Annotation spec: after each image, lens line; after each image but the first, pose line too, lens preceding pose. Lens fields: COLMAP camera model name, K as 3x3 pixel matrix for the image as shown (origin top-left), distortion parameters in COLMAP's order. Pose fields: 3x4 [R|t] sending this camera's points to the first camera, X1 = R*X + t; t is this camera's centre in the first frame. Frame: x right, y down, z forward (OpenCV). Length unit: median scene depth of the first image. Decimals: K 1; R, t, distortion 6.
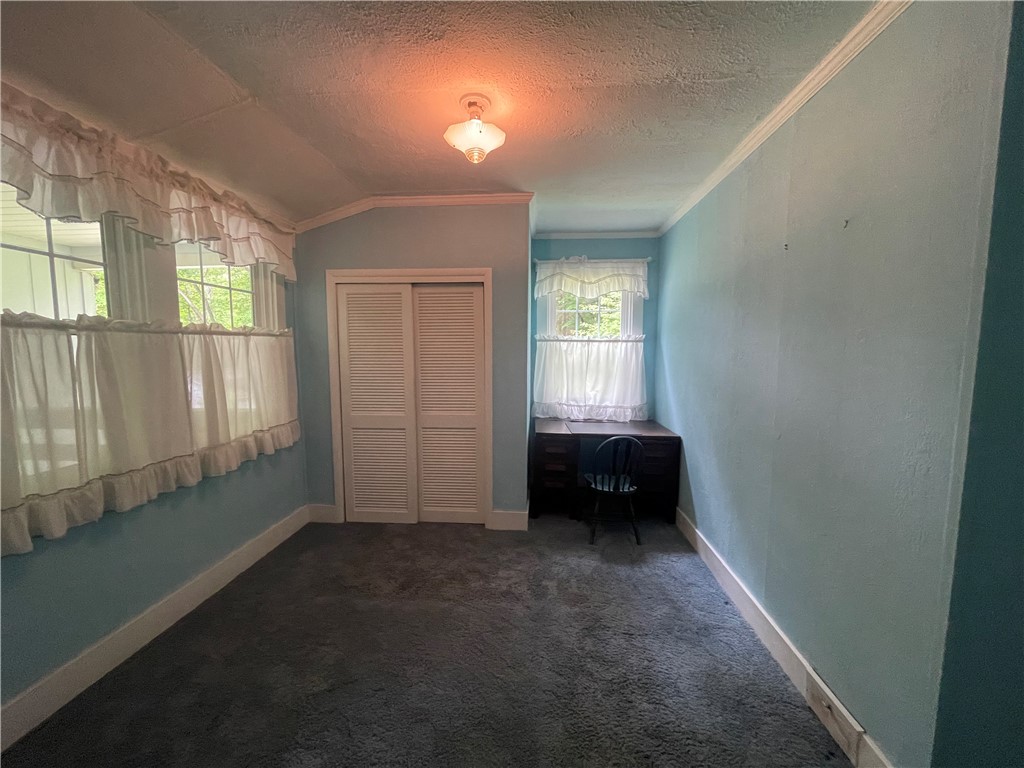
lens RADIAL K [[412.2, 0, 509.0], [0, 412.2, 384.0], [0, 0, 1]] dist [0.001521, -0.000441]
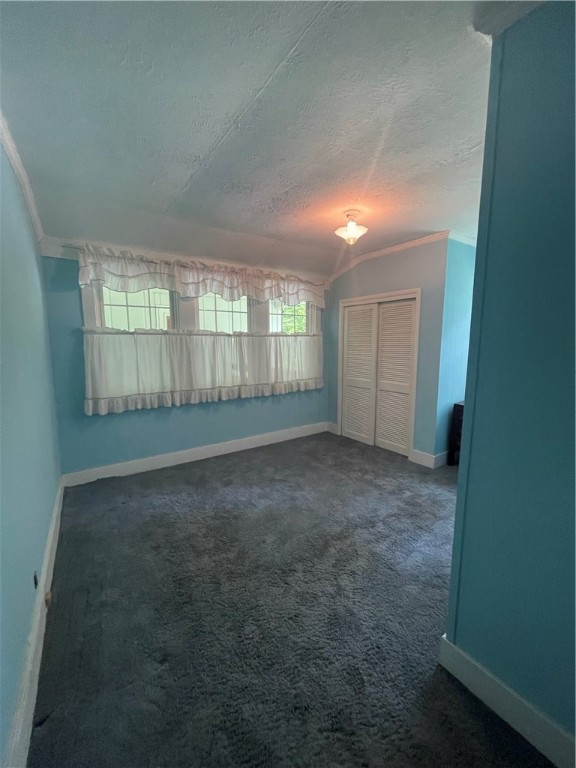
lens RADIAL K [[309.2, 0, 289.3], [0, 309.2, 383.3], [0, 0, 1]] dist [0.001521, -0.000441]
pose [[0.635169, 0.102411, -0.765554, 0.693513], [-0.063262, 0.994738, 0.080582, 0.003207], [0.769778, -0.002753, 0.638305, -0.103960]]
